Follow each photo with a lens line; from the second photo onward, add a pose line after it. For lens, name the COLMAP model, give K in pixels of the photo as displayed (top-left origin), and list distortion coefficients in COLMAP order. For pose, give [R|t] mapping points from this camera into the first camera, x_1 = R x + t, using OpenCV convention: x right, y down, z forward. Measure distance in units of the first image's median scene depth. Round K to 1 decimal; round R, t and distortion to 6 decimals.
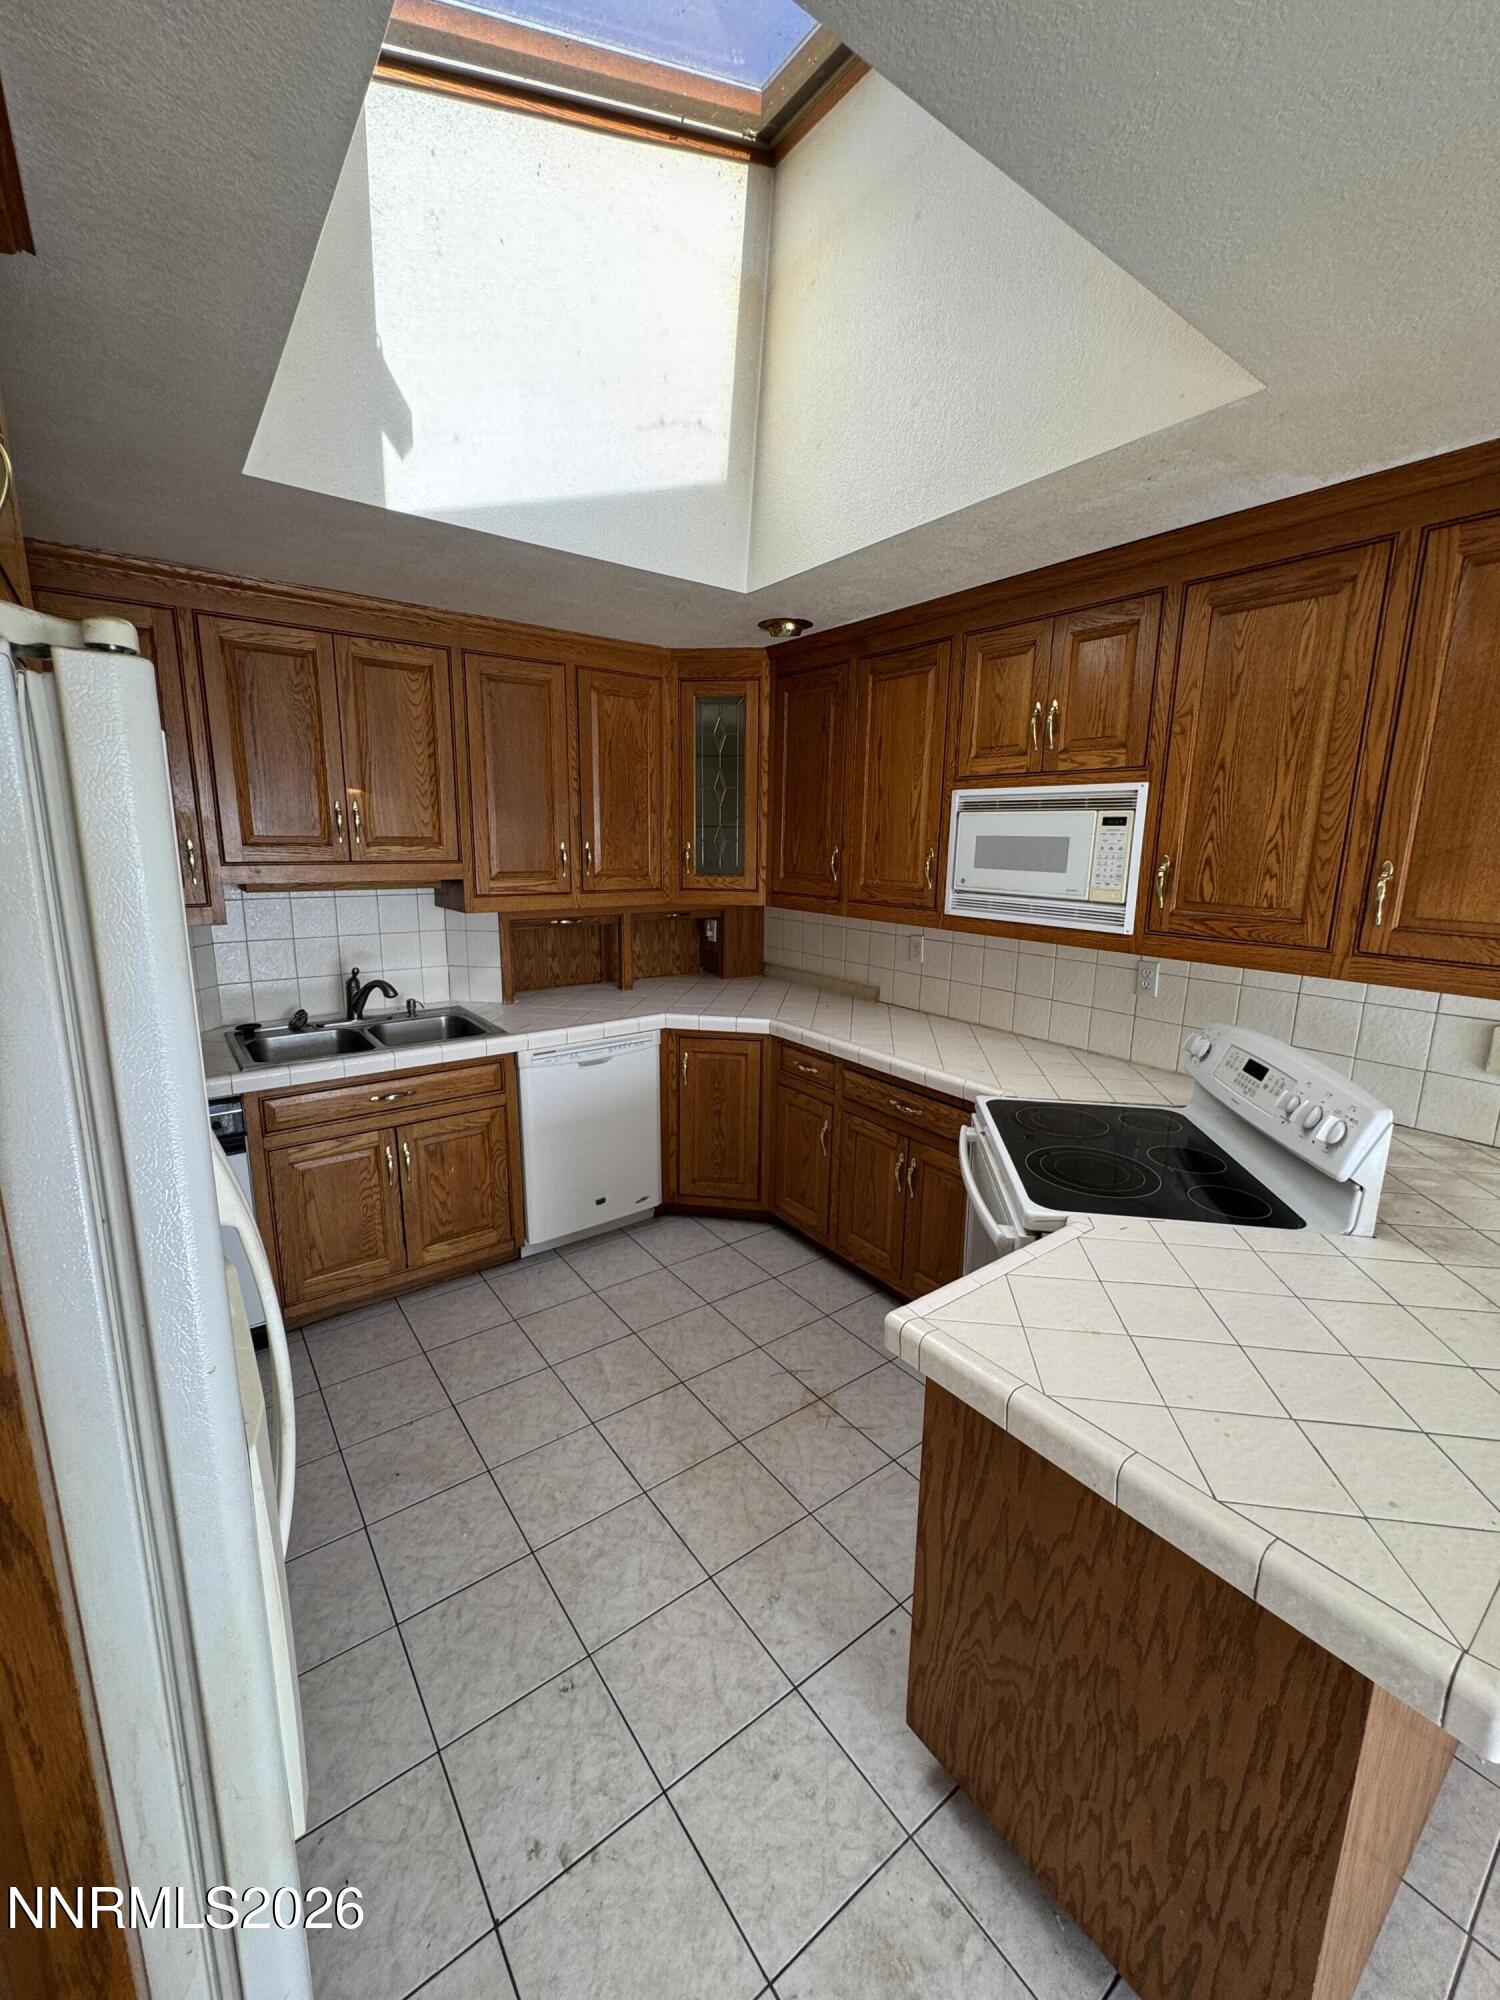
lens RADIAL K [[801.8, 0, 750.0], [0, 801.8, 1000.0], [0, 0, 1]] dist [-0.000978, 0.000141]
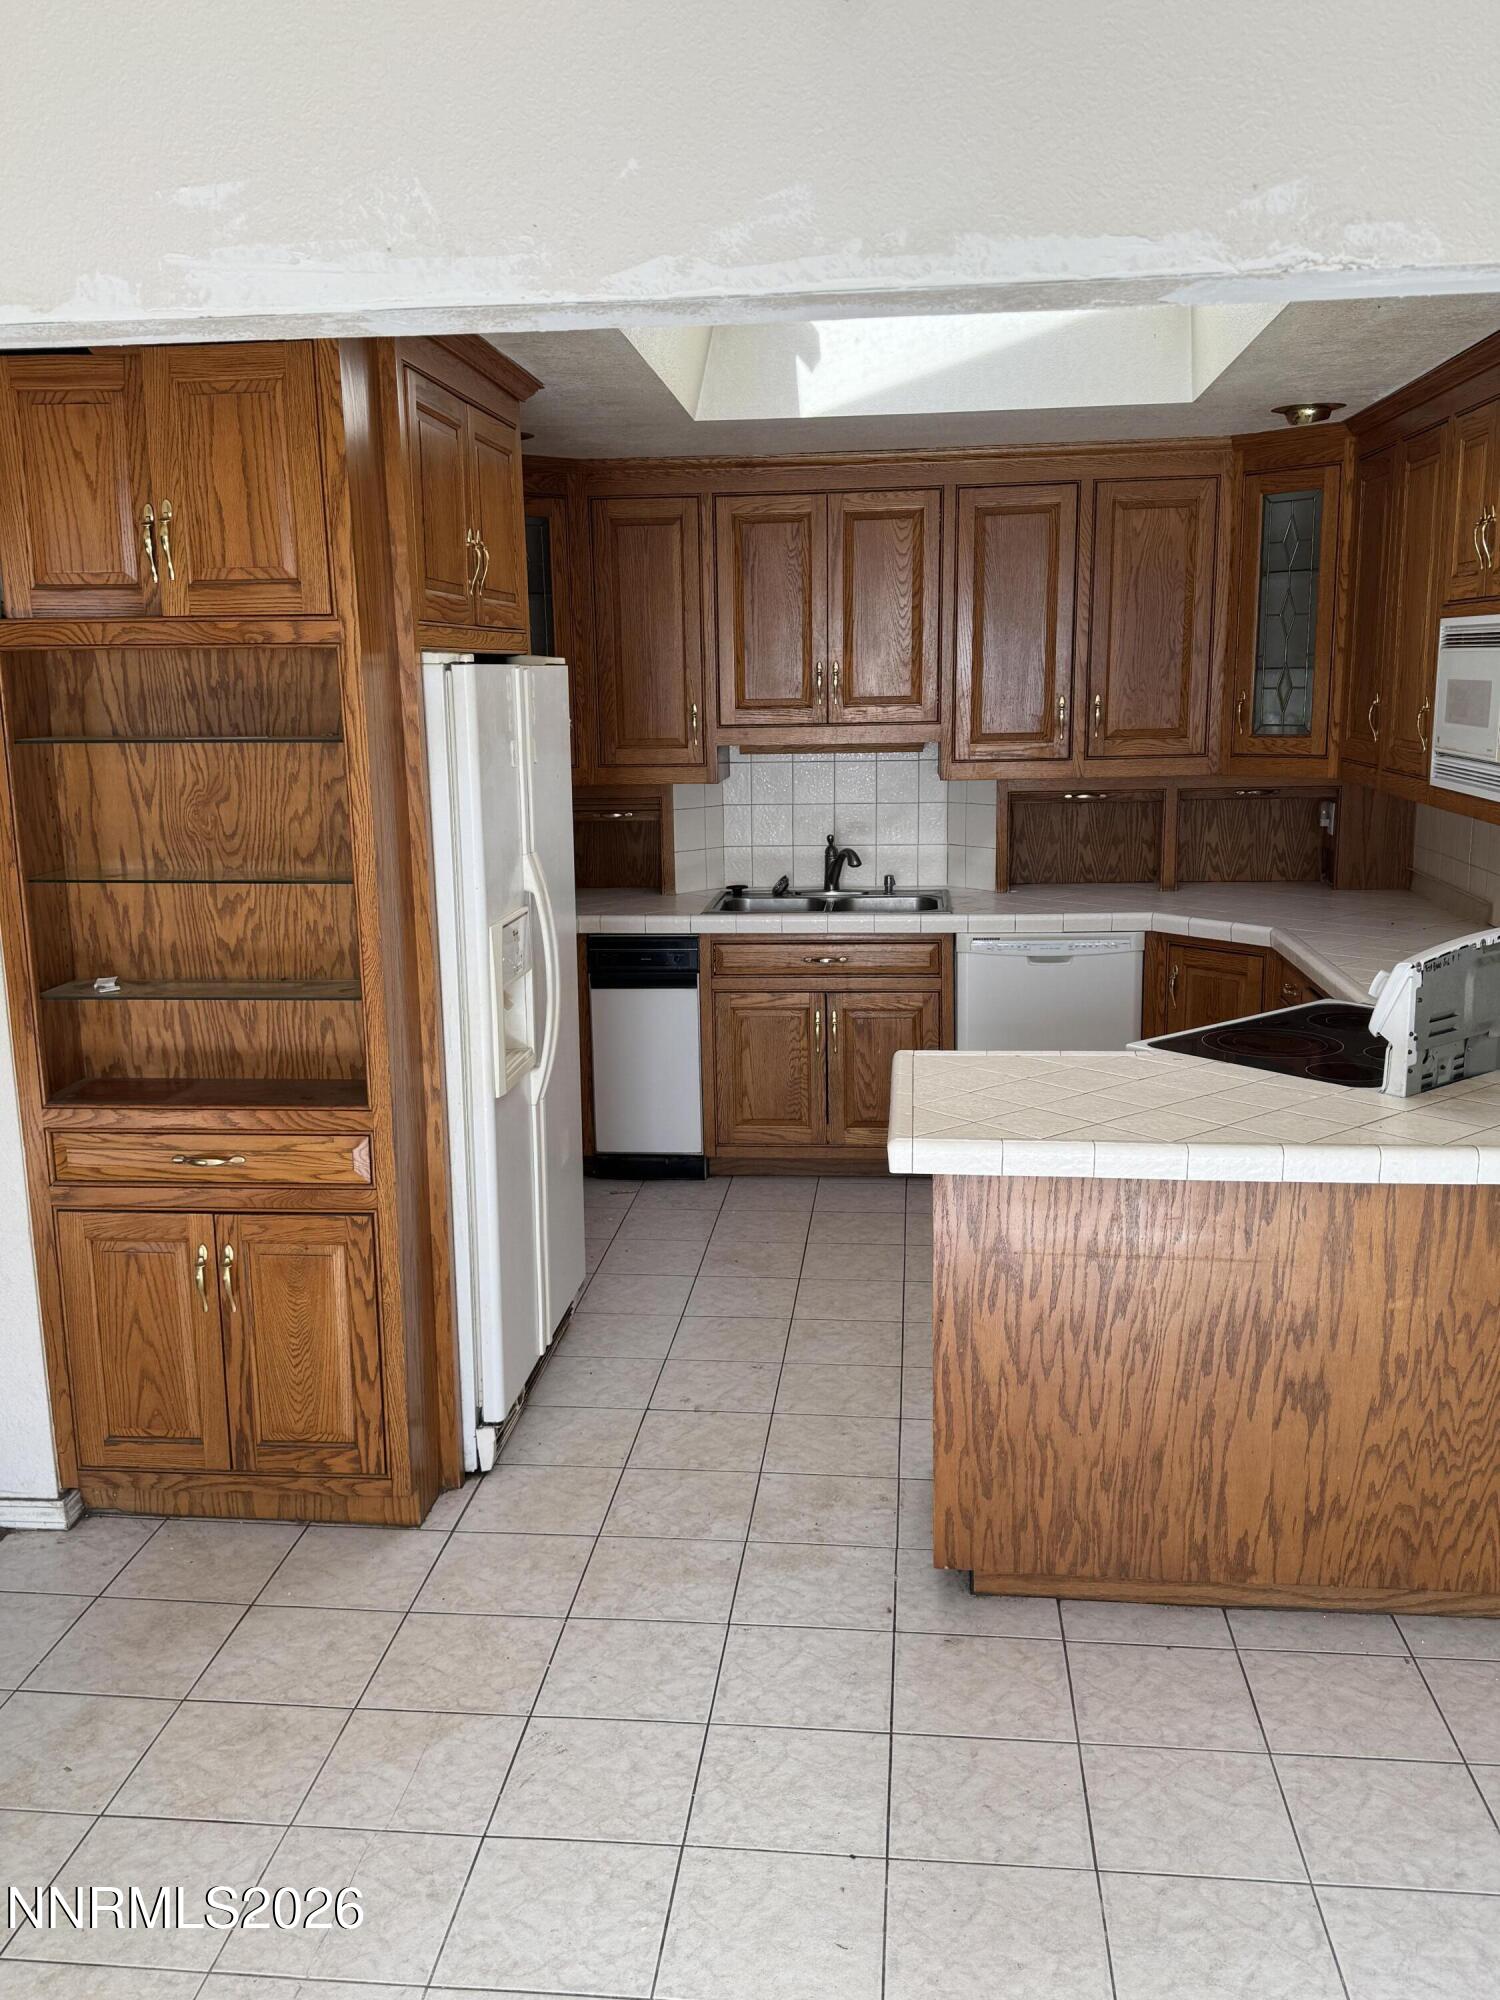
lens RADIAL K [[1702.4, 0, 750.0], [0, 1702.4, 1000.0], [0, 0, 1]] dist [0.237403, -0.520787]
pose [[0.736605, 0.102615, -0.668494, 0.839660], [-0.109499, 0.993477, 0.031844, 0.103936], [0.667401, 0.049743, 0.743036, -0.586351]]
